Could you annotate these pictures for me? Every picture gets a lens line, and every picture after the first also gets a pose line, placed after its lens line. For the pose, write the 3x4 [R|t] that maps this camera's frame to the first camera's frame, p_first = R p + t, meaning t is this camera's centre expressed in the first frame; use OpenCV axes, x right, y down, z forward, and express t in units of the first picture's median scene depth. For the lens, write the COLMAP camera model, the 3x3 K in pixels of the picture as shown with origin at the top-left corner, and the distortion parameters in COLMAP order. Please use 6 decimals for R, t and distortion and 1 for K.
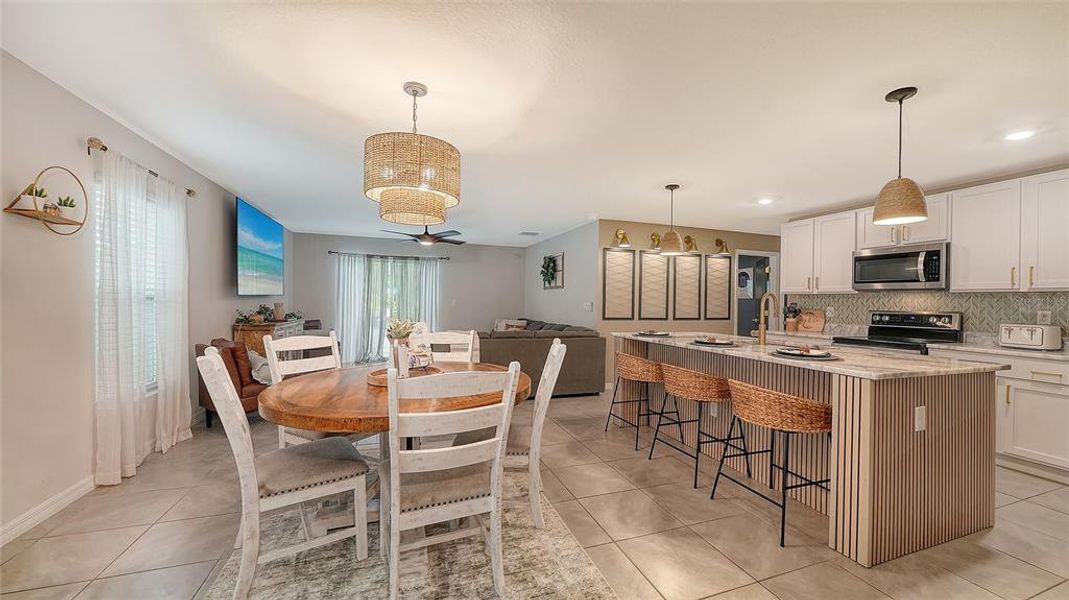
lens RADIAL K [[401.5, 0, 531.0], [0, 401.5, 296.8], [0, 0, 1]] dist [-0.004027, -0.000198]
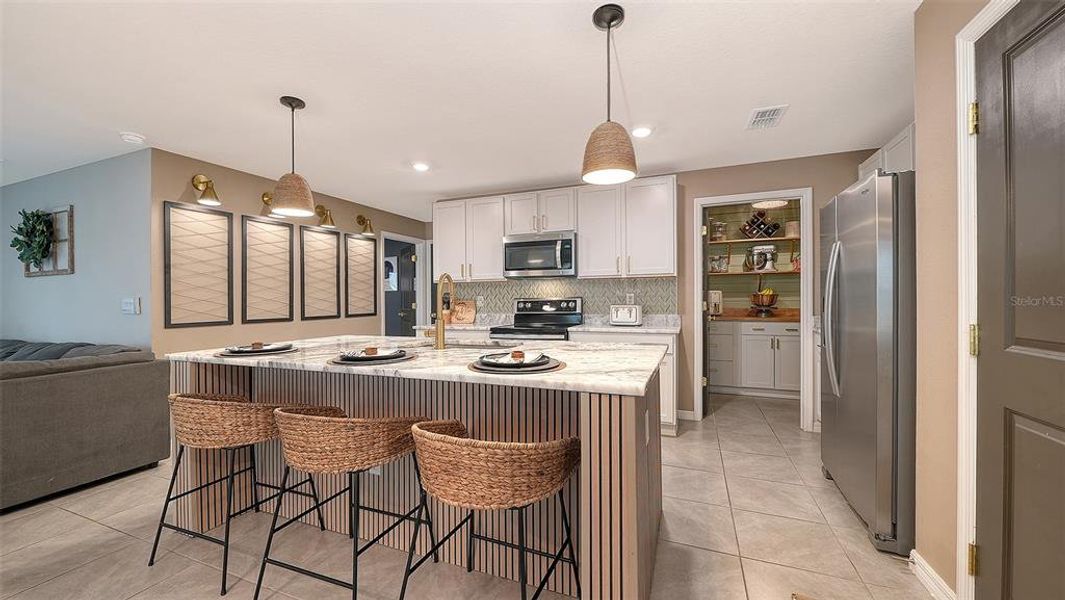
lens RADIAL K [[404.5, 0, 541.2], [0, 404.5, 300.8], [0, 0, 1]] dist [-0.009928, -0.000336]
pose [[0.642287, -0.029187, 0.765909, 0.109120], [0.014975, 0.999562, 0.025533, 0.015198], [-0.766318, -0.004931, 0.642442, 0.290768]]
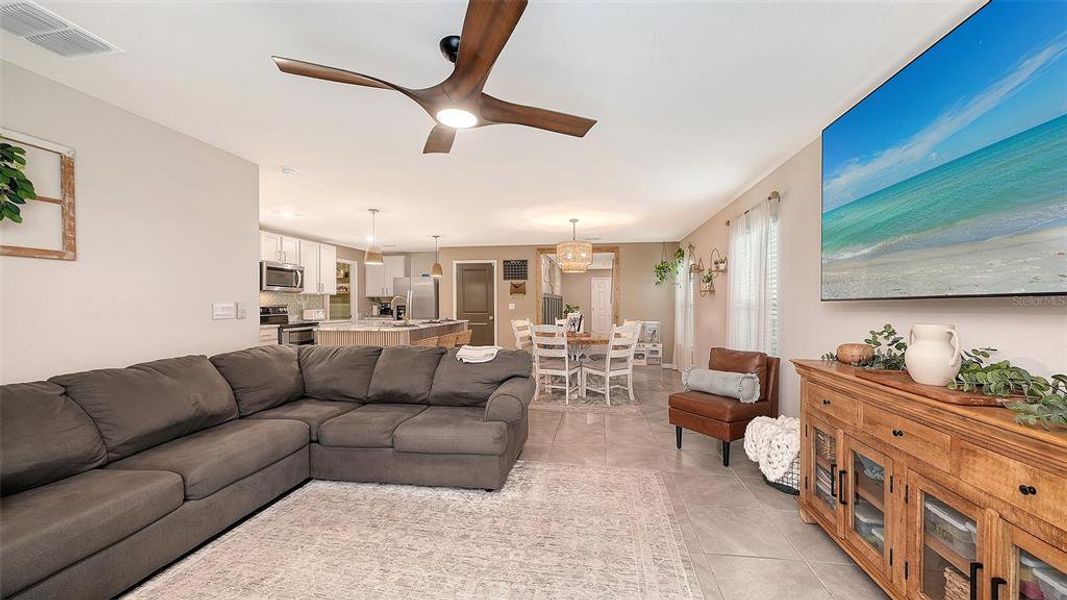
lens RADIAL K [[400.8, 0, 530.0], [0, 400.8, 296.8], [0, 0, 1]] dist [-0.004027, -0.000198]
pose [[-0.876539, -0.010787, 0.481209, -0.606772], [-0.020640, 0.999672, -0.015189, 0.007402], [-0.480888, -0.023246, -0.876474, 1.668895]]
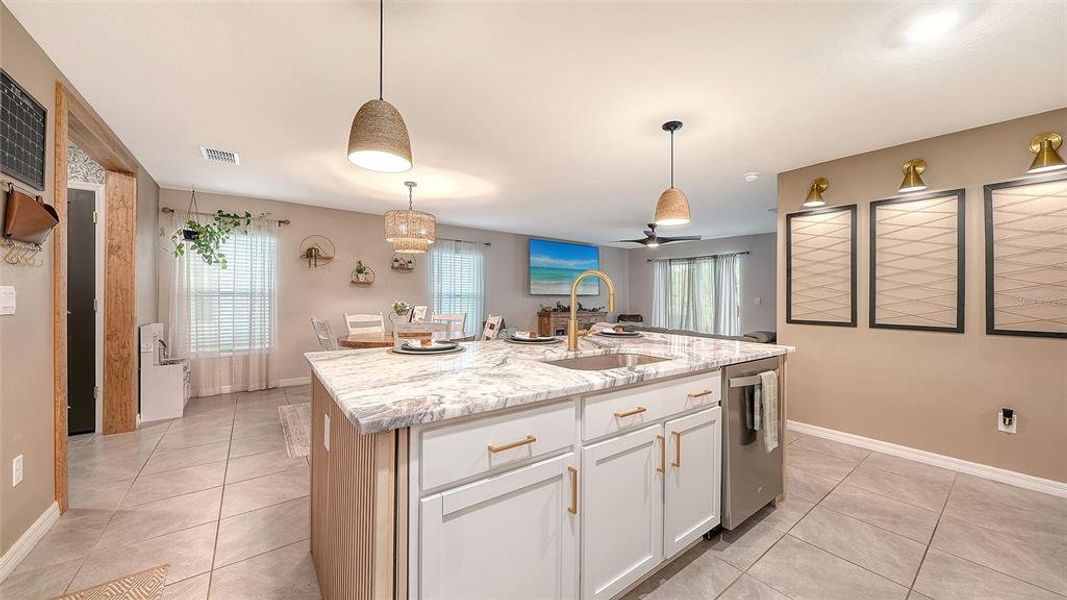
lens RADIAL K [[369.2, 0, 533.5], [0, 369.2, 300.0], [0, 0, 1]] dist [-0.012243, -0.000135]
pose [[0.303099, -0.007980, -0.952926, 0.788771], [0.005014, 0.999964, -0.006779, 0.026741], [0.952946, -0.002723, 0.303128, 0.525831]]
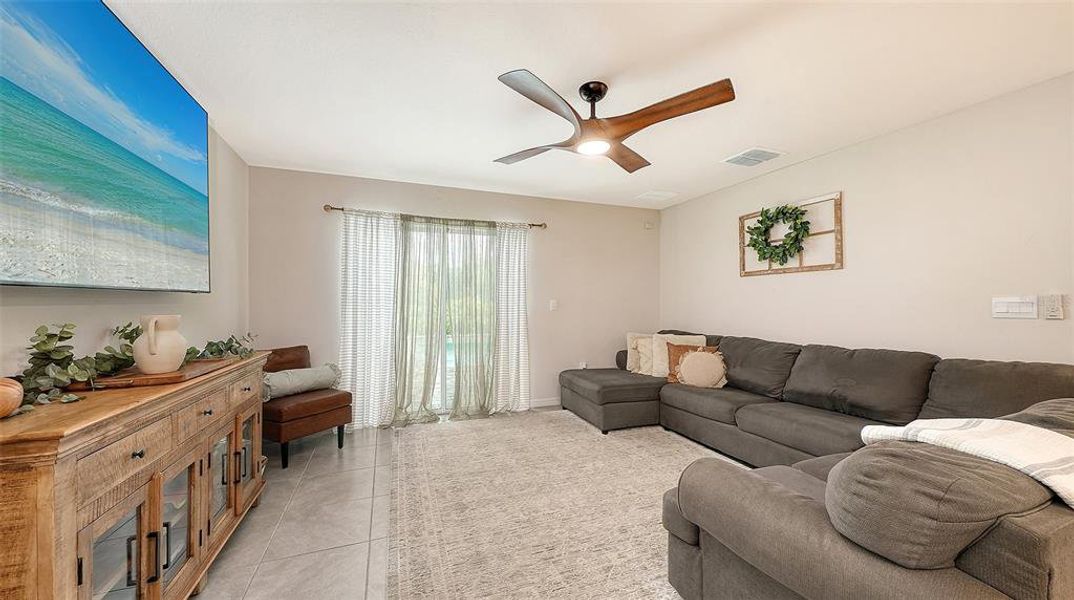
lens RADIAL K [[394.3, 0, 537.0], [0, 394.3, 300.0], [0, 0, 1]] dist [-0.026401, -0.000015]
pose [[0.999563, -0.015485, 0.025167, -0.424746], [0.015645, 0.999859, -0.006169, 0.016580], [-0.025068, 0.006560, 0.999664, 0.843220]]
